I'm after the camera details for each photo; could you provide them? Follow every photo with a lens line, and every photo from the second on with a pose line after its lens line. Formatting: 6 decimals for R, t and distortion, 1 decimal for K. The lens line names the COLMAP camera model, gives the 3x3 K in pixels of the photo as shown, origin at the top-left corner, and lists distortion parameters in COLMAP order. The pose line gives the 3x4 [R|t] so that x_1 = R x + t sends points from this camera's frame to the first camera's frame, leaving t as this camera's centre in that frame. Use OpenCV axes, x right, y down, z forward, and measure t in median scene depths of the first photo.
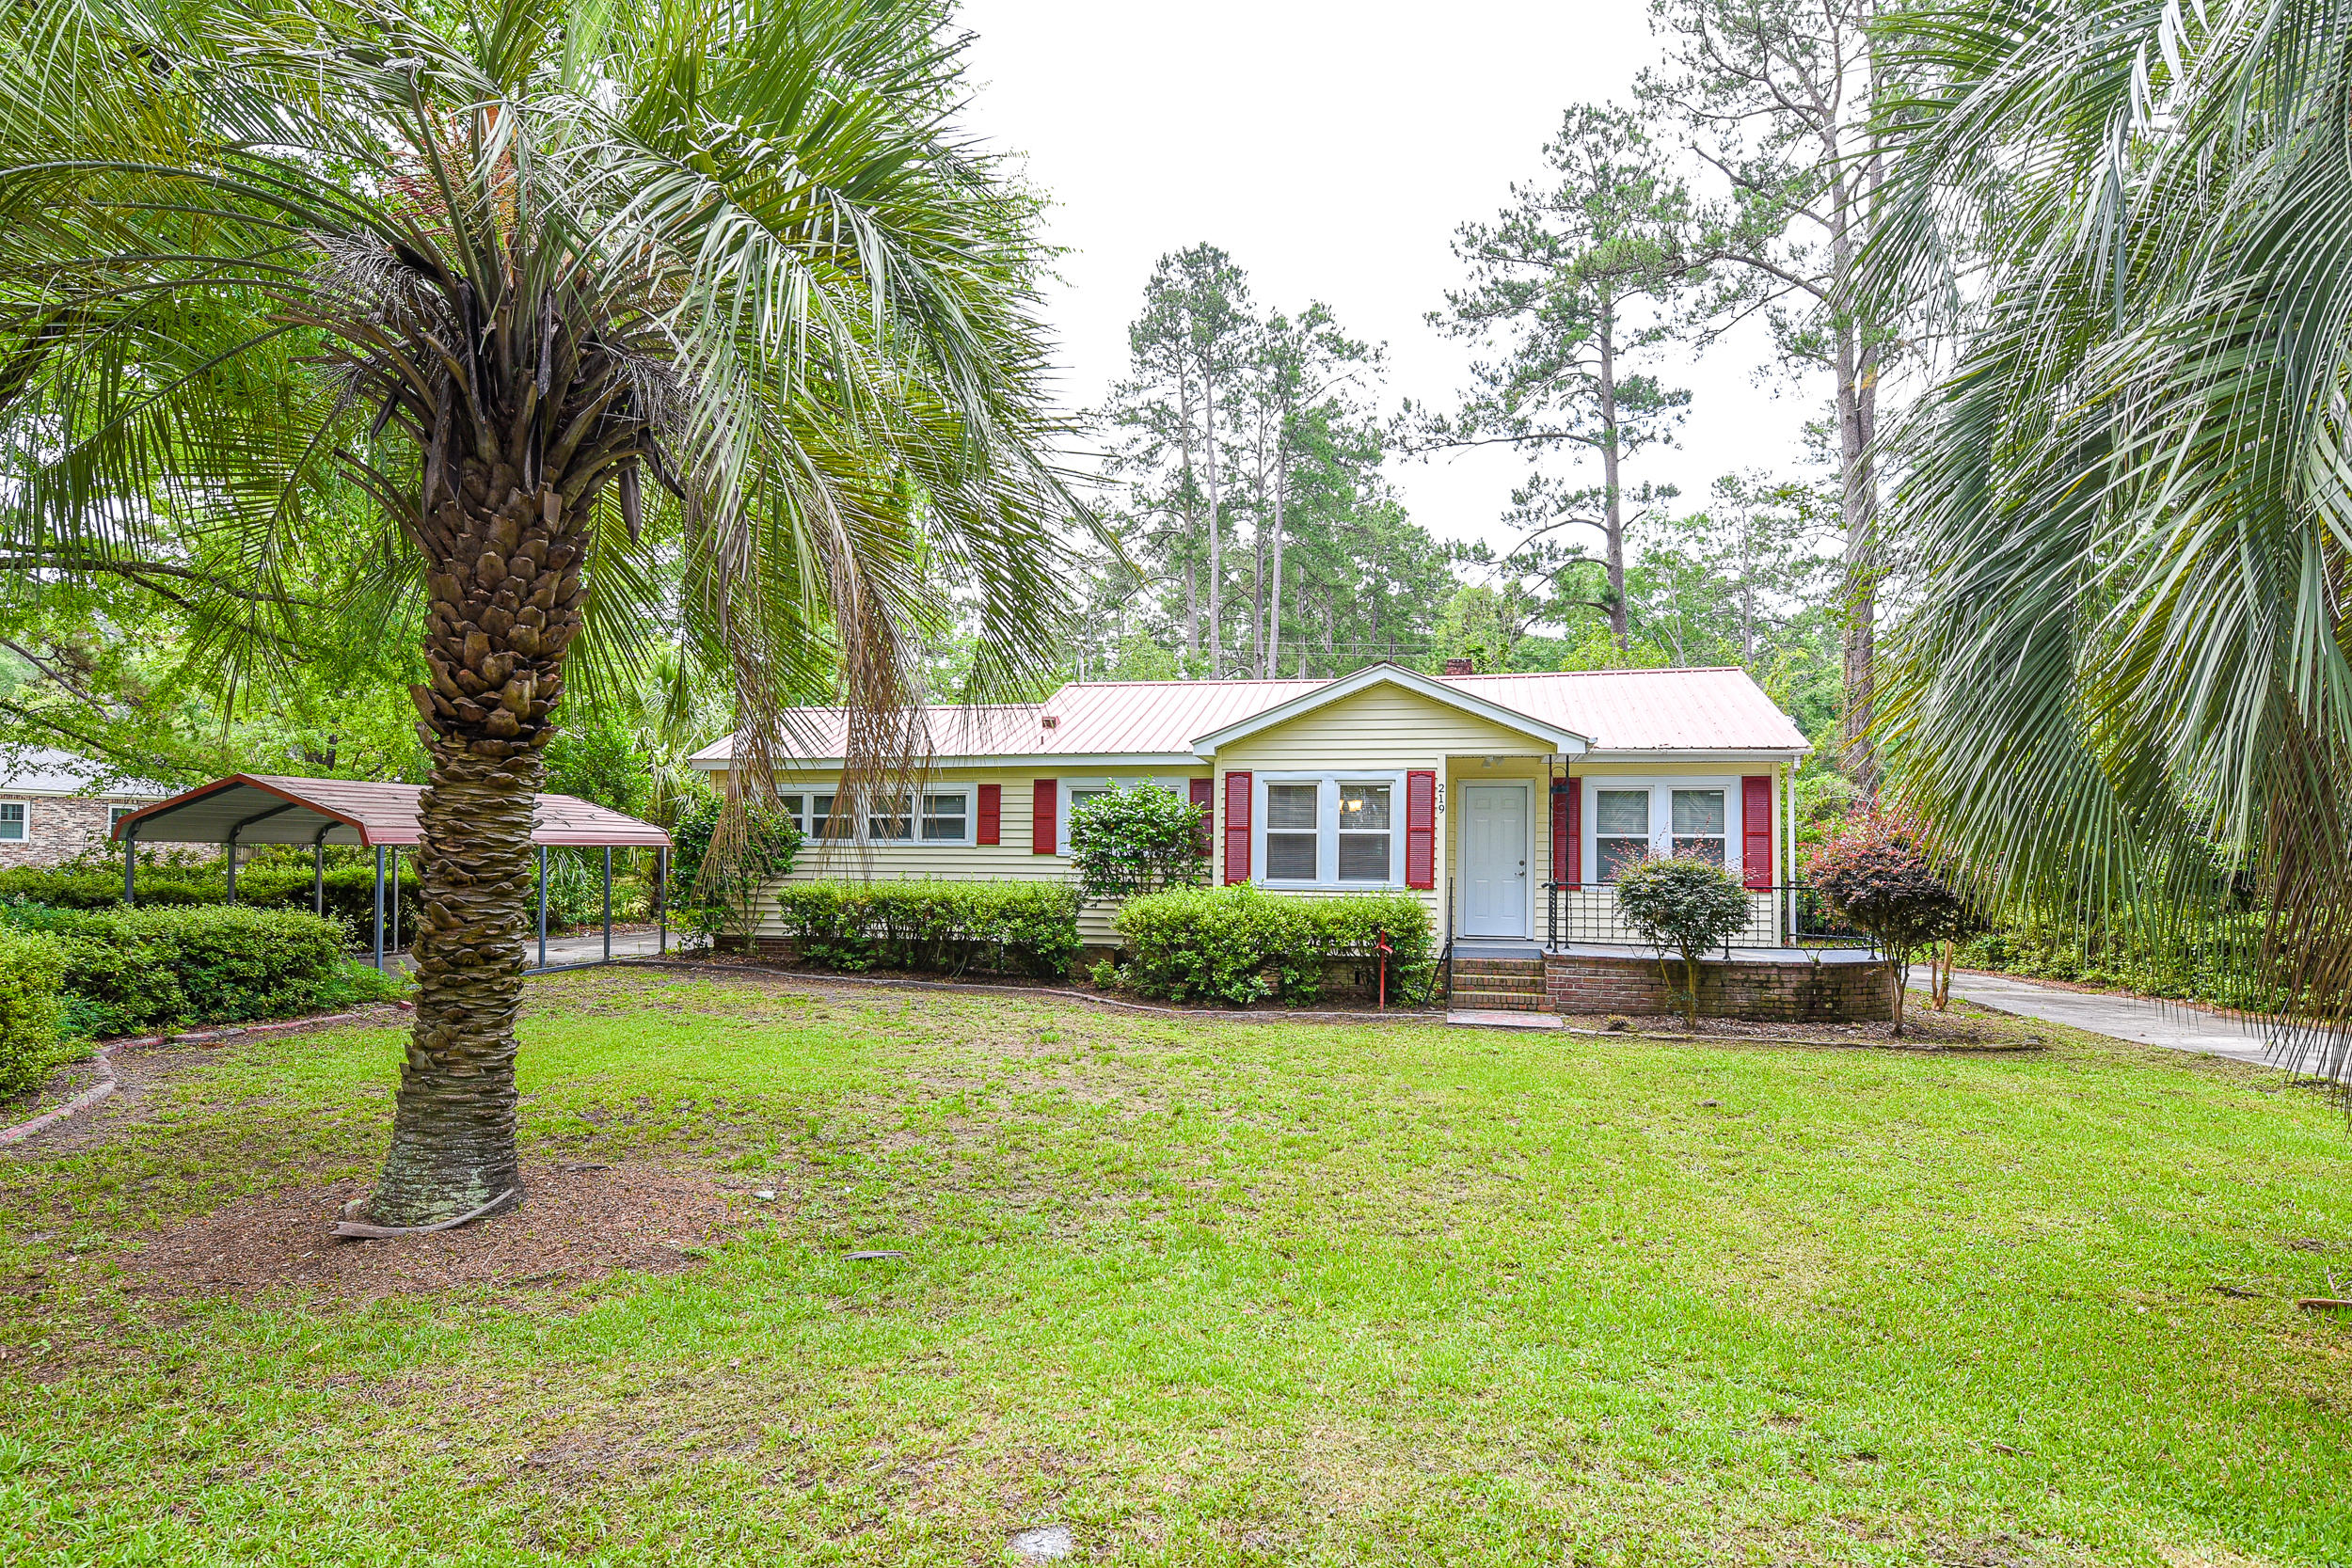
lens RADIAL K [[1227.9, 0, 1183.0], [0, 1227.9, 810.5], [0, 0, 1]] dist [-0.002701, -0.000104]
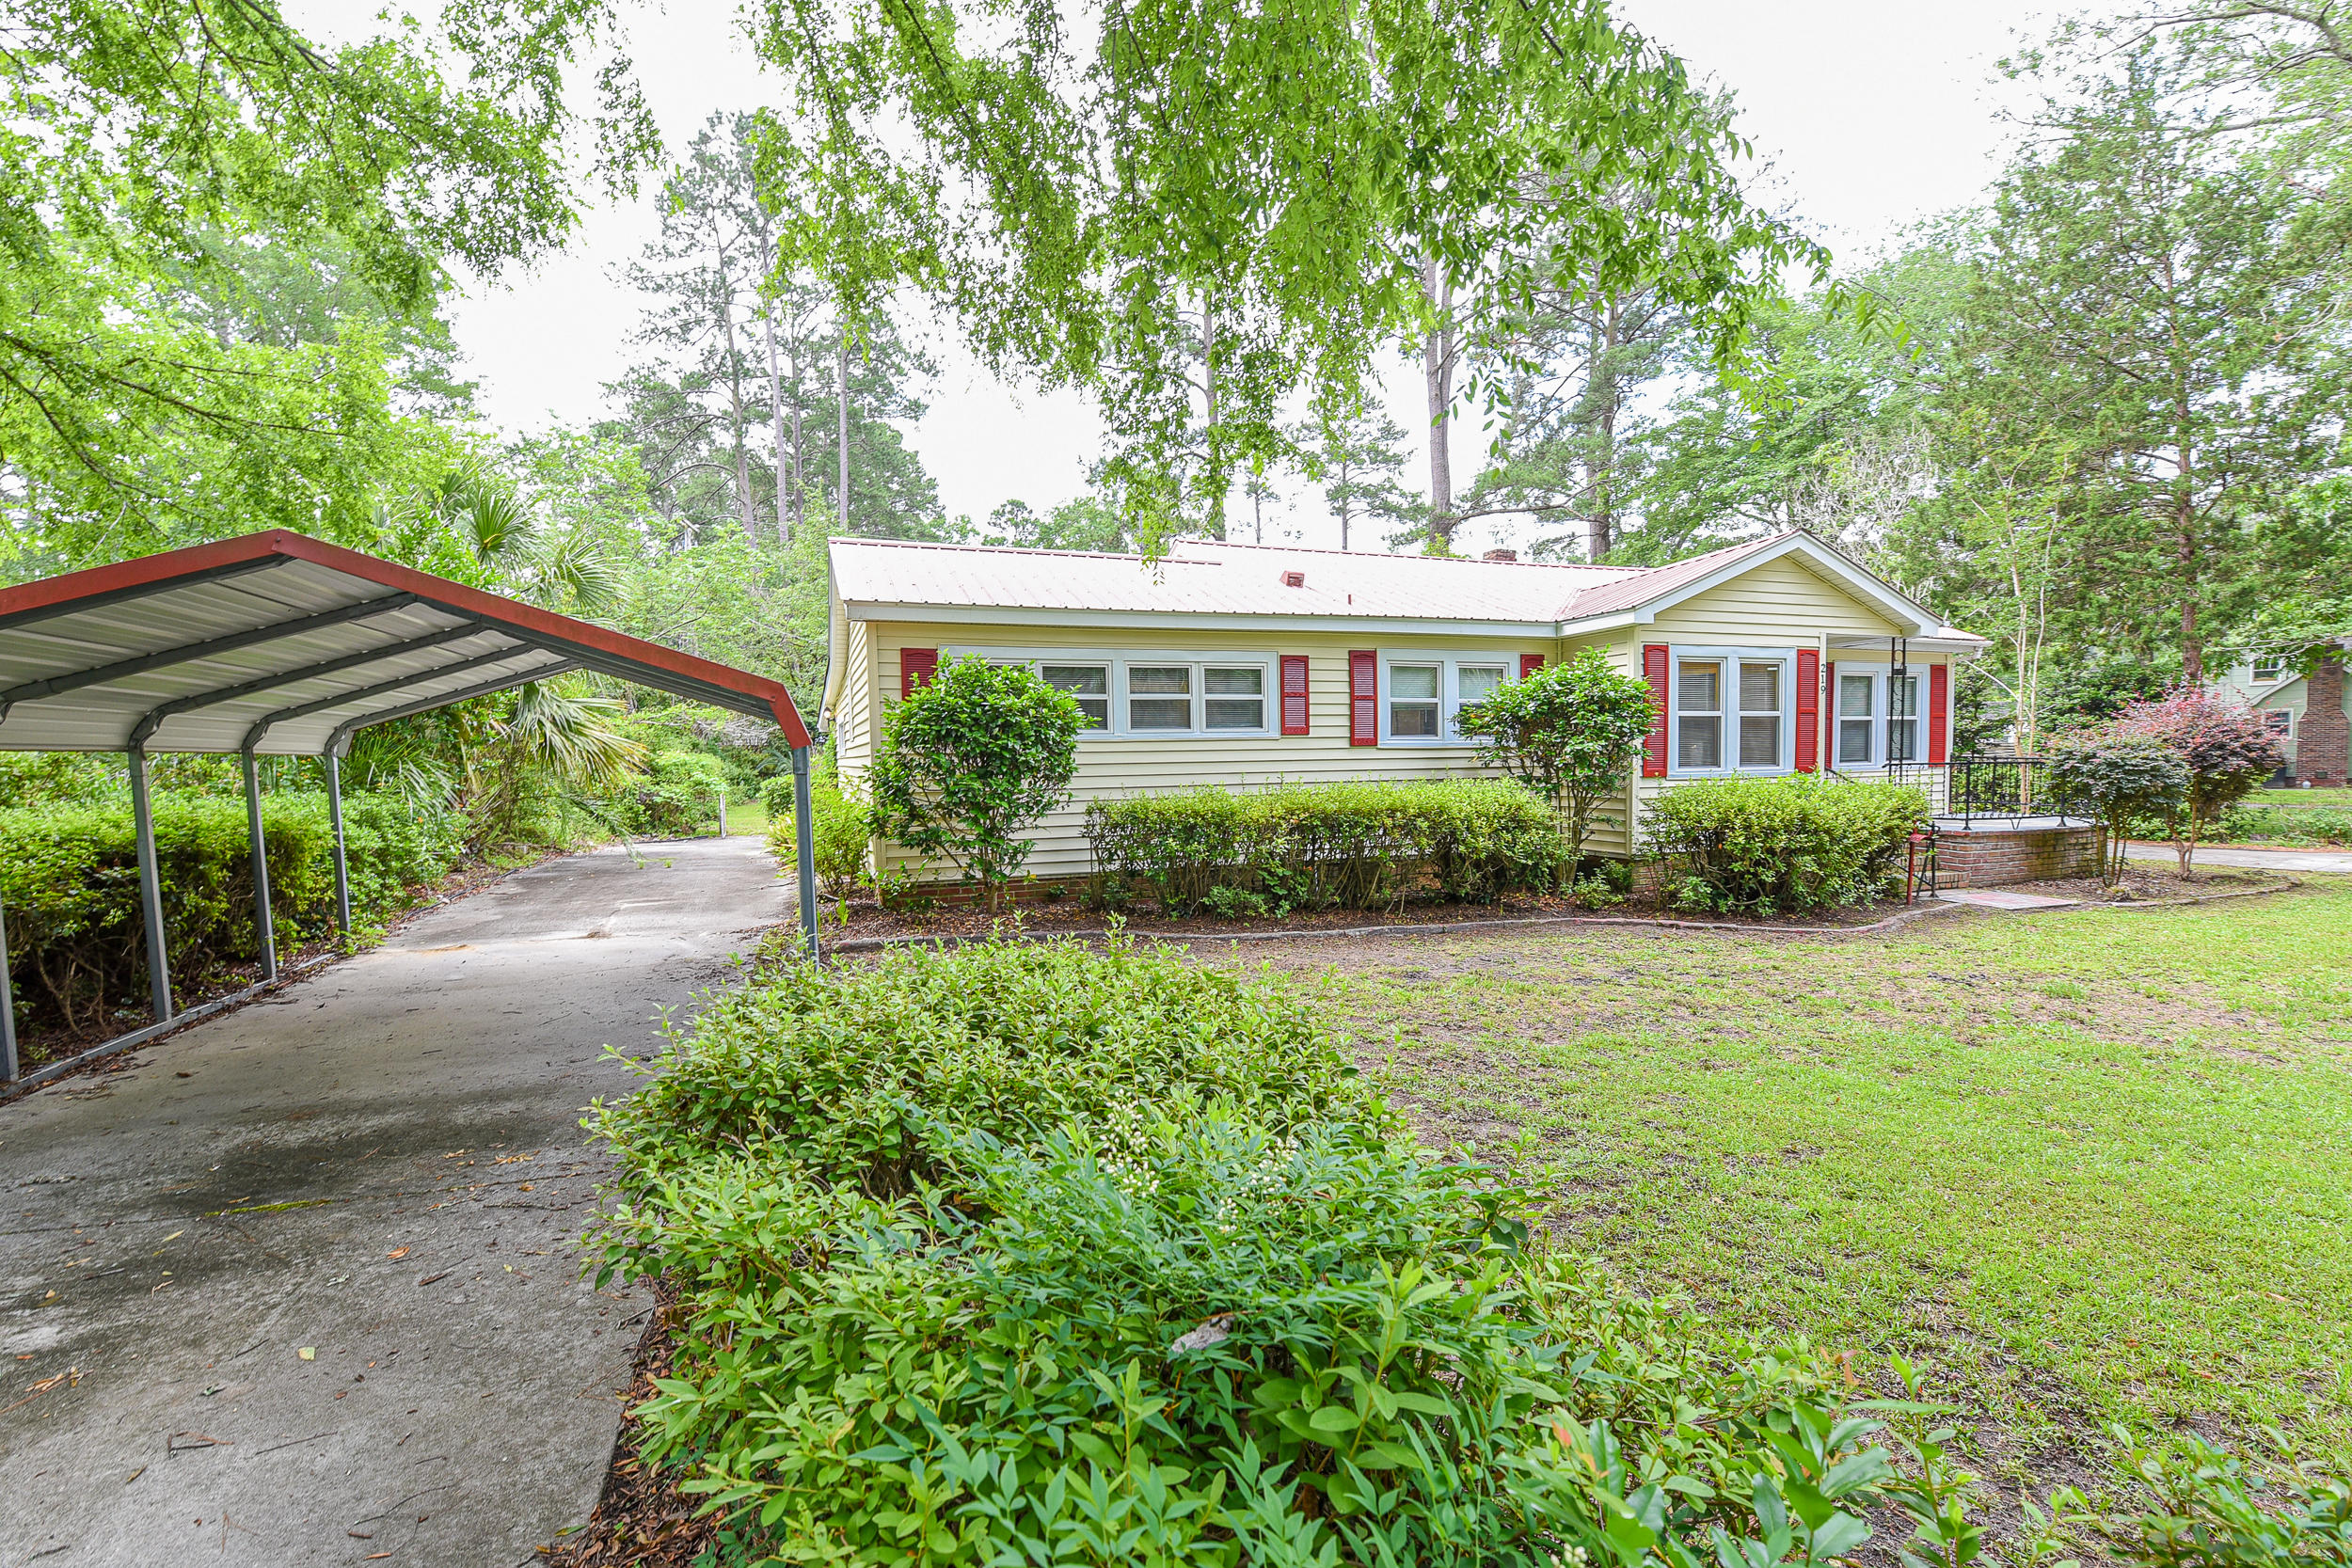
lens RADIAL K [[995.3, 0, 1173.3], [0, 995.3, 799.8], [0, 0, 1]] dist [-0.025761, -0.000317]
pose [[0.846382, -0.051776, 0.530053, -0.615444], [0.000182, 0.995291, 0.096930, 0.009281], [-0.532576, -0.081943, 0.842406, 0.589904]]
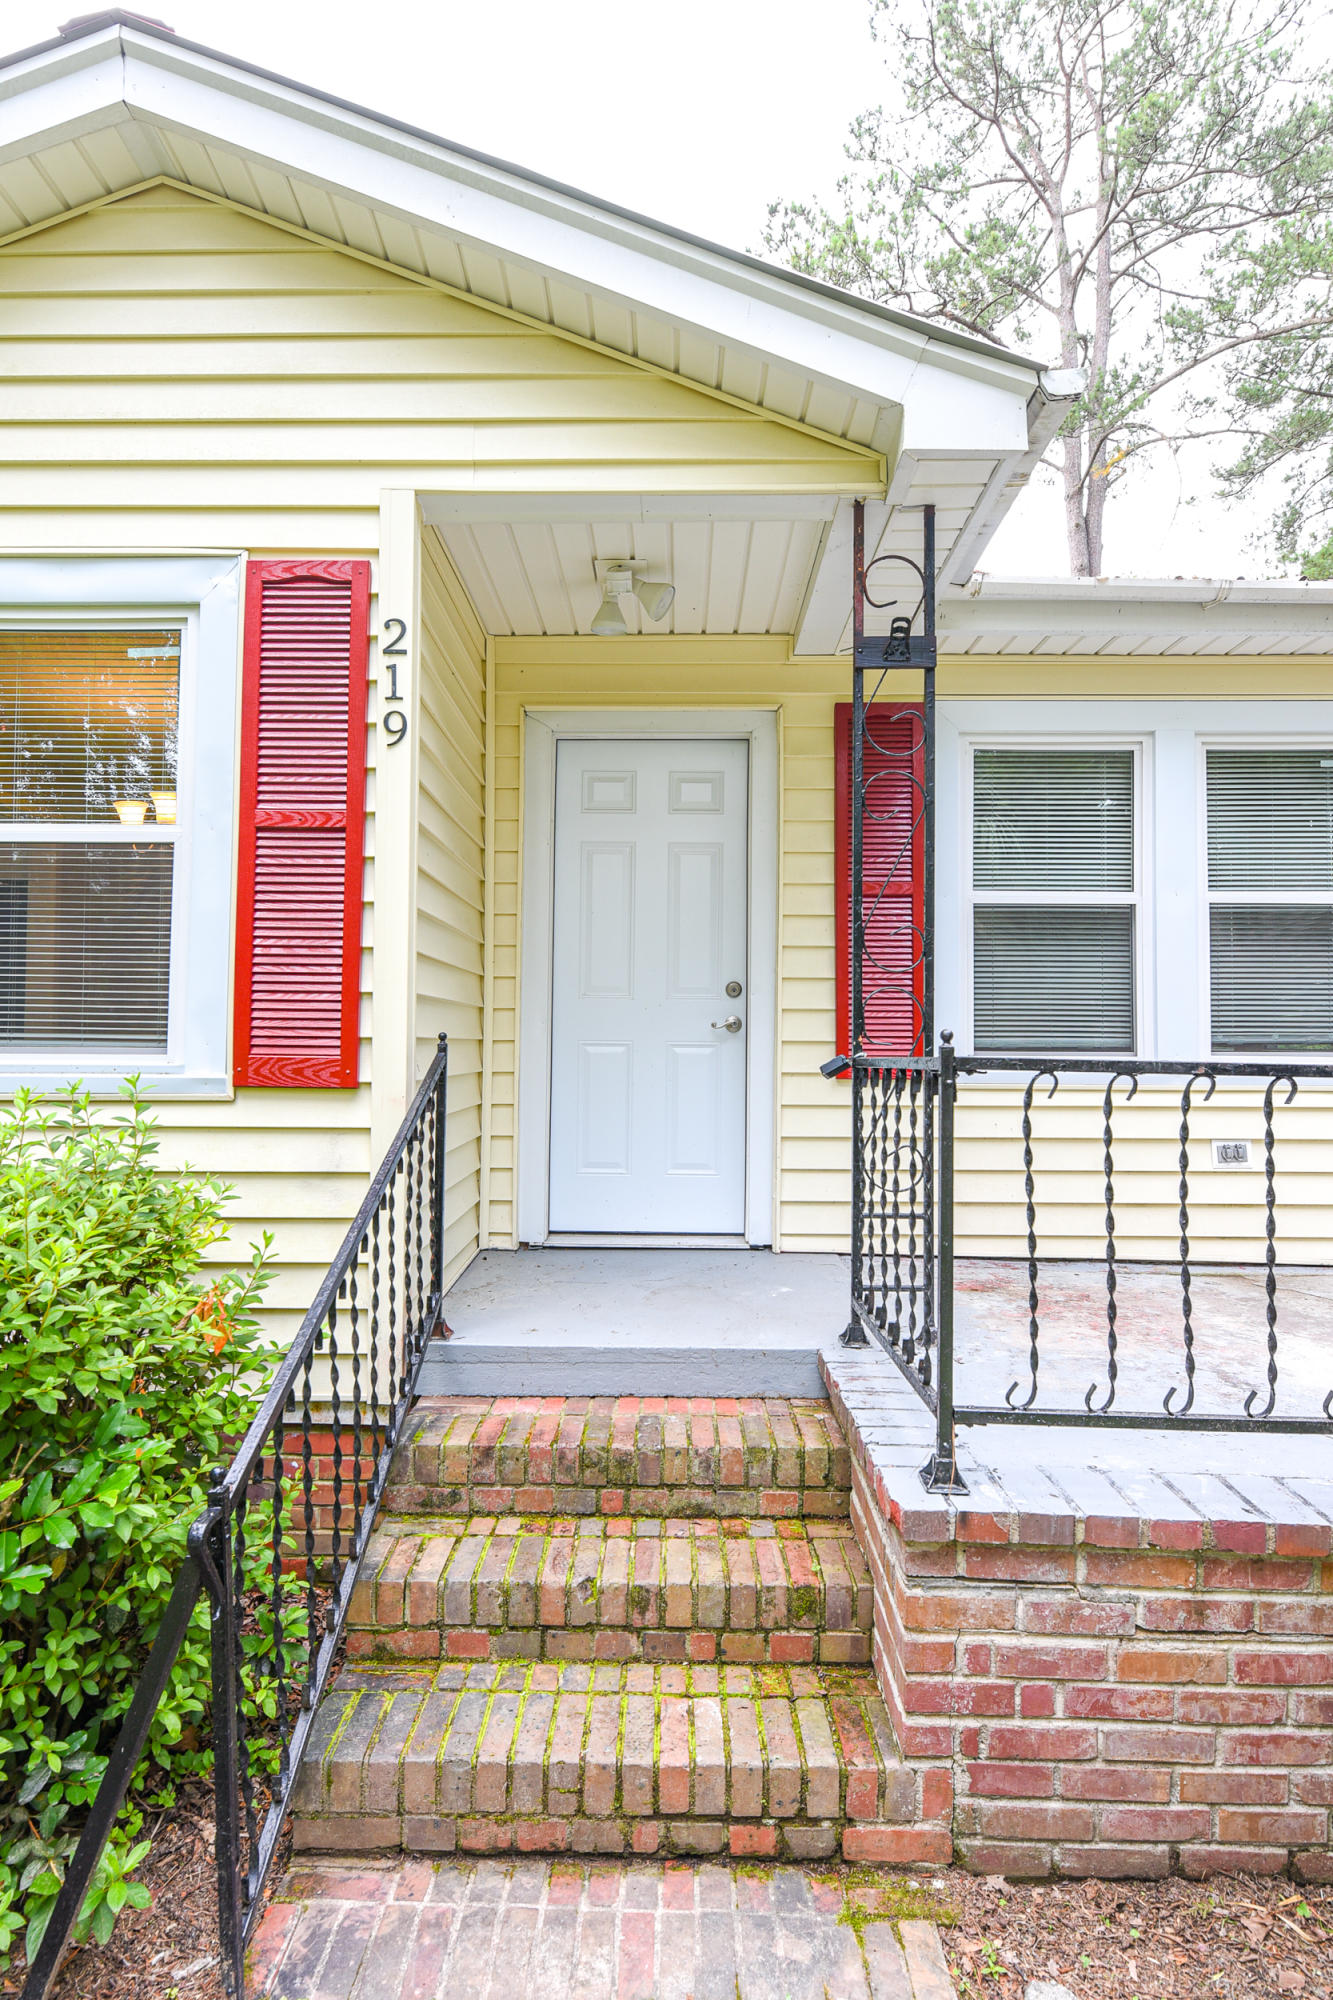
lens RADIAL K [[1044.2, 0, 658.6], [0, 1044.2, 996.3], [0, 0, 1]] dist [-0.002701, -0.000104]
pose [[0.977035, 0.004347, 0.213036, 0.208966], [-0.006019, 0.999956, 0.007200, 0.043870], [-0.212995, -0.008317, 0.977018, 0.774048]]
